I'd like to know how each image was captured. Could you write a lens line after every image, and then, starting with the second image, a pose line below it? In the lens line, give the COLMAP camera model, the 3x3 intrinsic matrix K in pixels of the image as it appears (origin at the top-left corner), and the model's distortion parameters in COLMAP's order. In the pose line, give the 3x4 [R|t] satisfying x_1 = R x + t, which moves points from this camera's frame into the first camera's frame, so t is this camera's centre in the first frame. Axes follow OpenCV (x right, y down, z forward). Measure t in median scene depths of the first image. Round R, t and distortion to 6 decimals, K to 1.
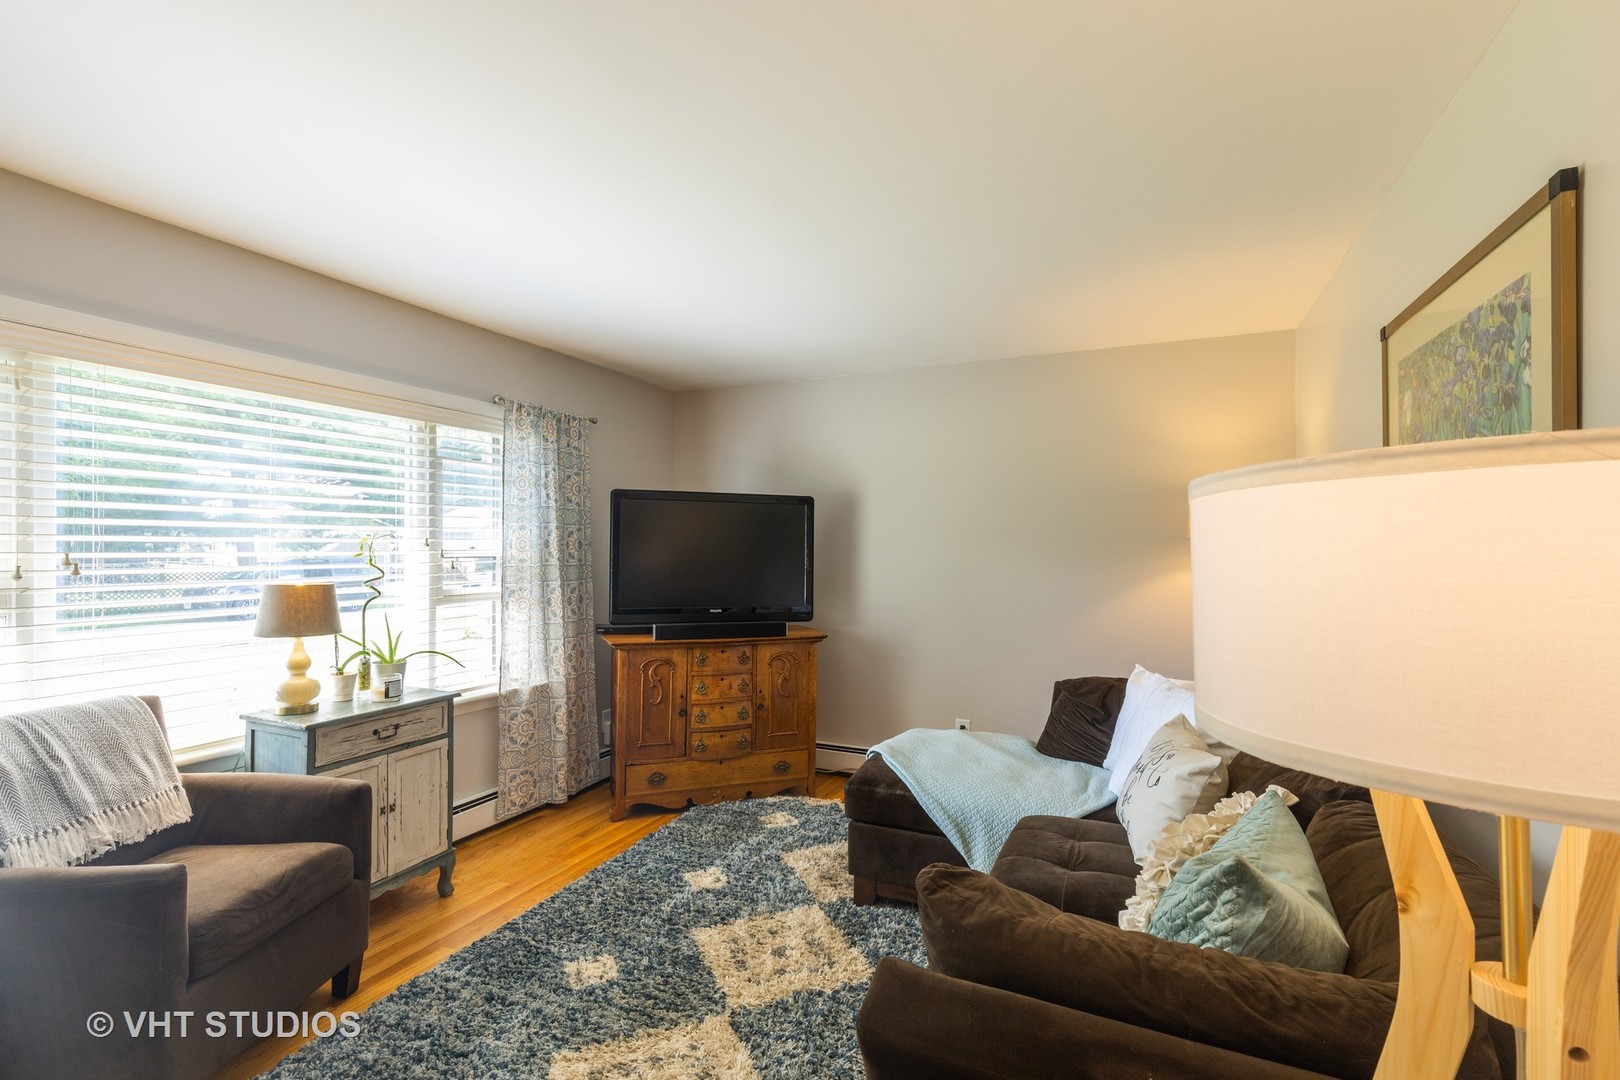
lens RADIAL K [[746.0, 0, 810.4], [0, 746.0, 540.9], [0, 0, 1]] dist [-0.001967, -0.000192]
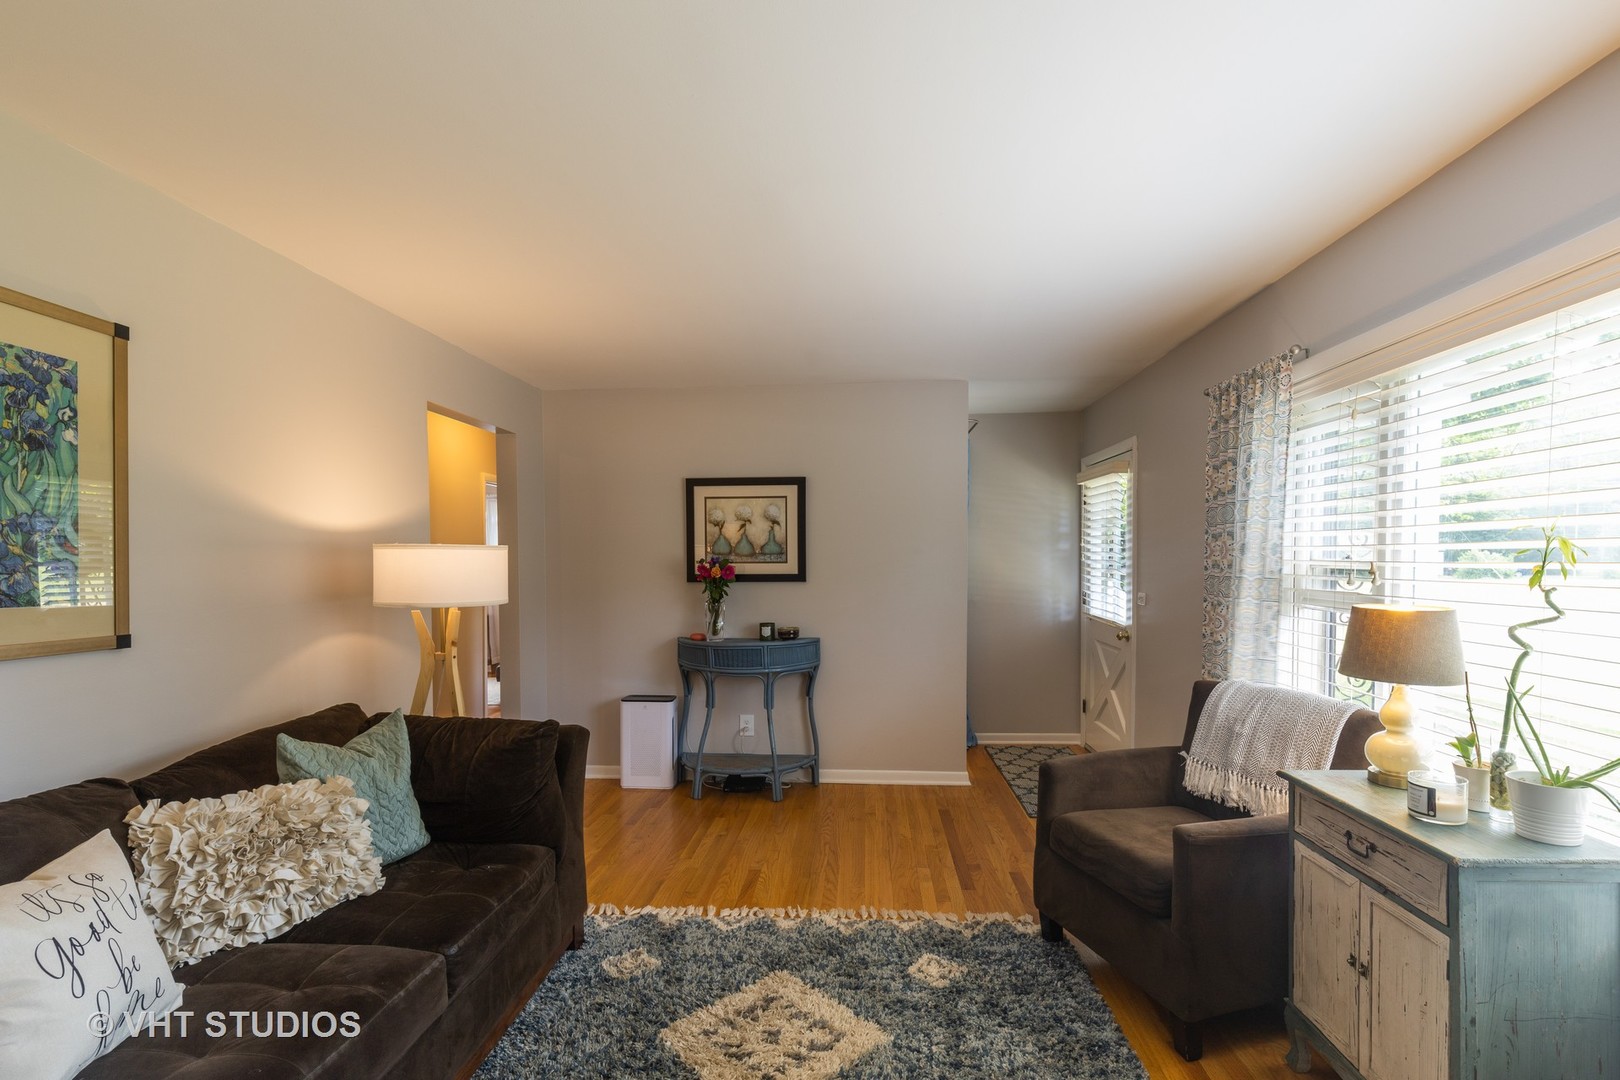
lens RADIAL K [[746.0, 0, 810.4], [0, 746.0, 550.8], [0, 0, 1]] dist [-0.001967, -0.000192]
pose [[-0.934976, -0.003233, -0.354697, 0.105401], [0.002164, 0.999888, -0.014817, 0.009946], [0.354706, -0.014621, -0.934864, 1.430666]]
